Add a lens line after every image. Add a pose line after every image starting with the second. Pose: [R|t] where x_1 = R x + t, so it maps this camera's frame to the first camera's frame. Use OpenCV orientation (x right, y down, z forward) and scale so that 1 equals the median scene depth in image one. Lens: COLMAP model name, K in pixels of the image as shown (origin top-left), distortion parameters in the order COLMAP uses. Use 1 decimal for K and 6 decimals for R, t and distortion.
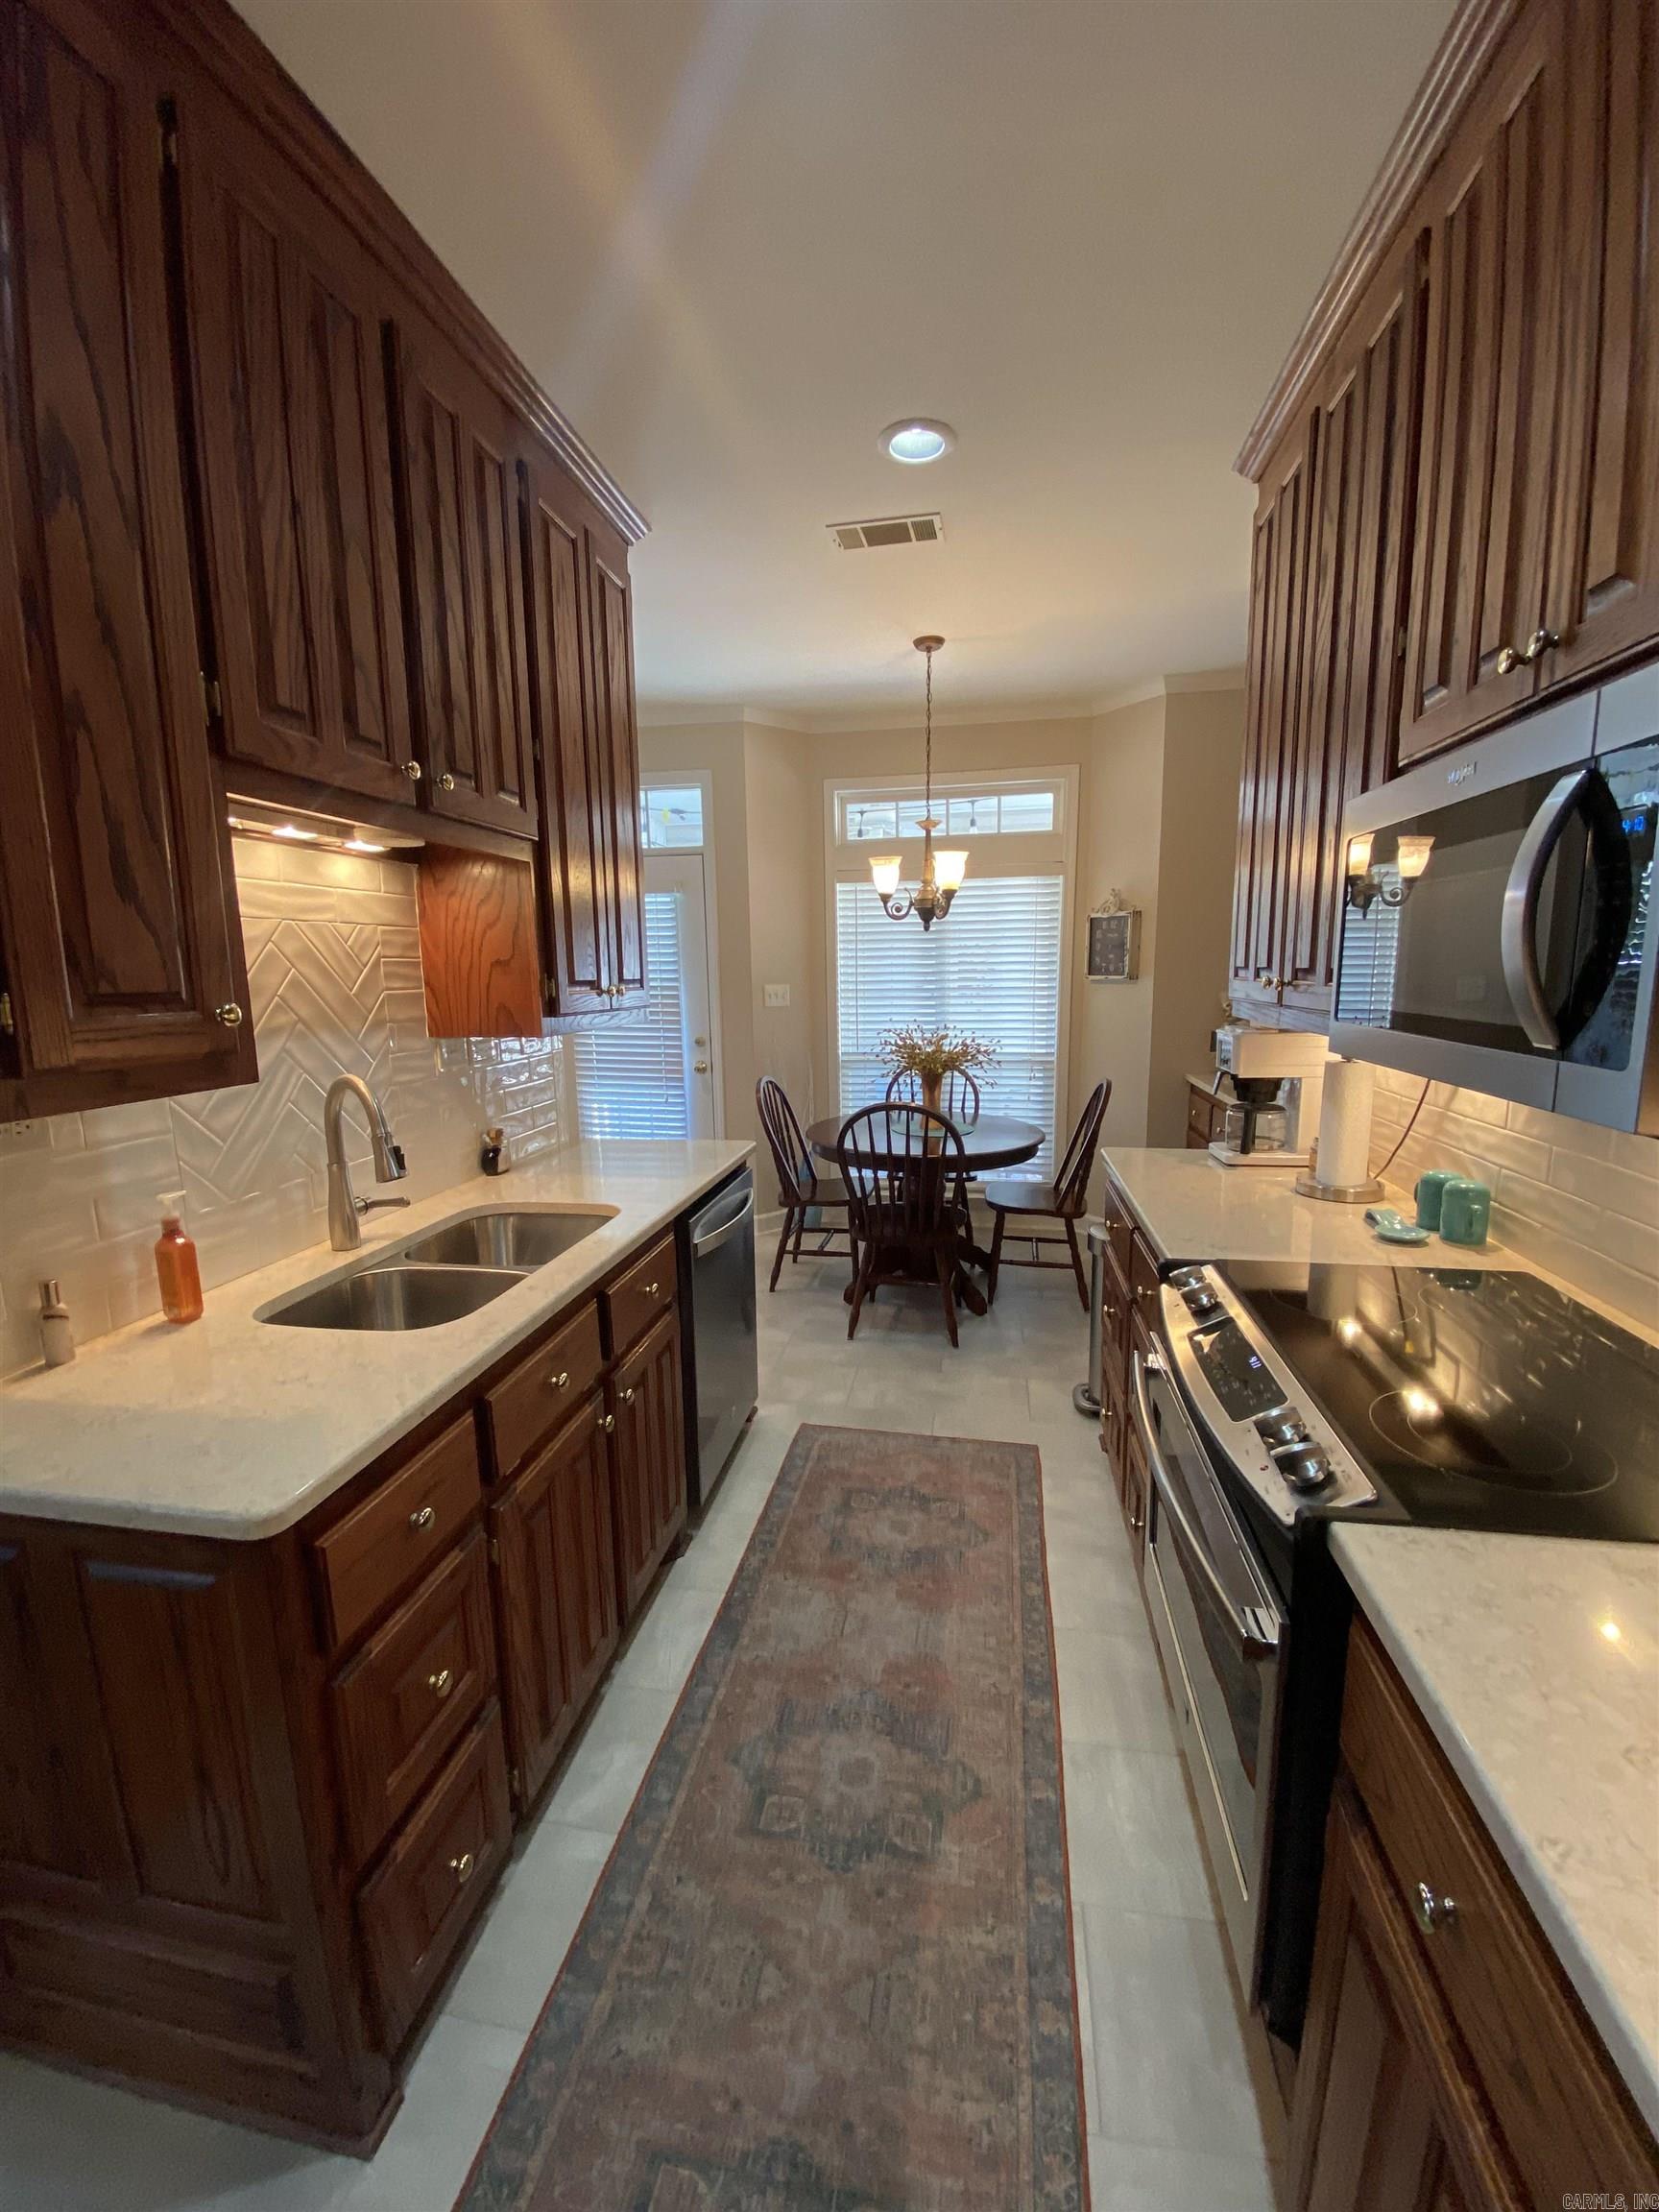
lens RADIAL K [[891.9, 0, 827.1], [0, 891.9, 1115.3], [0, 0, 1]] dist [0.020025, -0.018812]
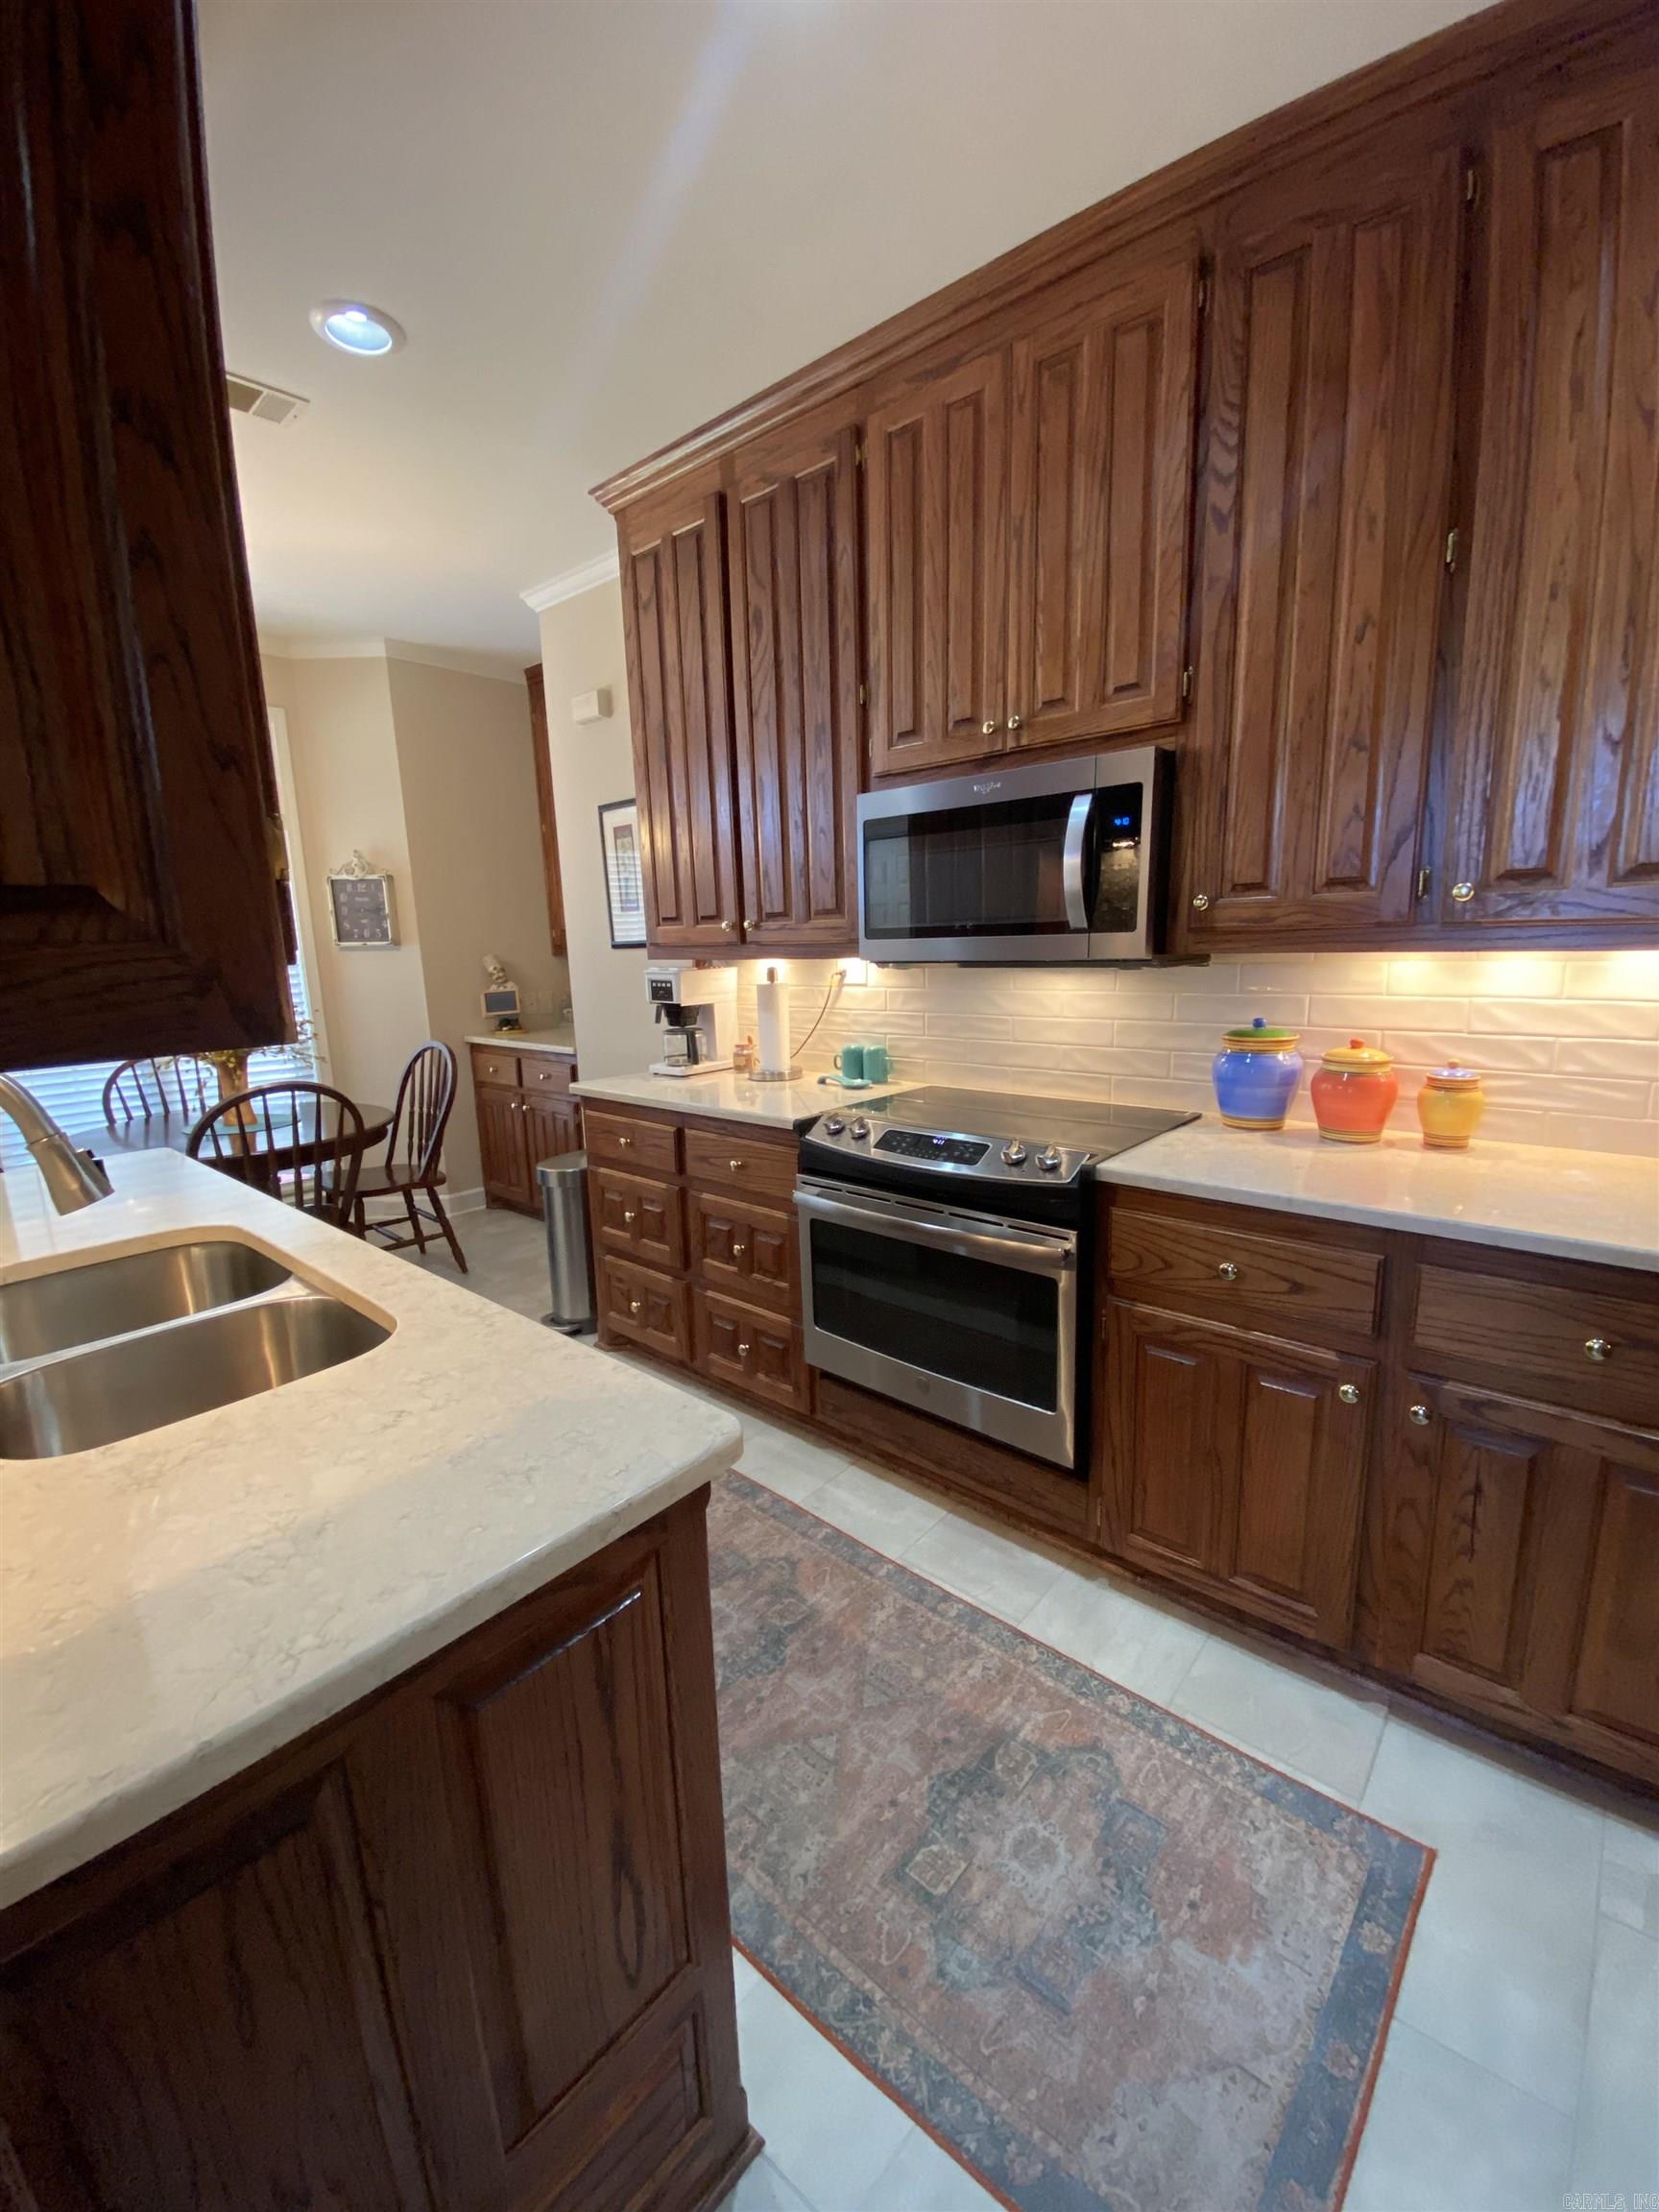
lens RADIAL K [[891.9, 0, 827.1], [0, 891.9, 1115.3], [0, 0, 1]] dist [0.020025, -0.018812]
pose [[0.521356, -0.161581, 0.837902, -0.658121], [0.154307, 0.983574, 0.093660, 0.032430], [-0.839272, 0.080464, 0.537726, 0.214142]]
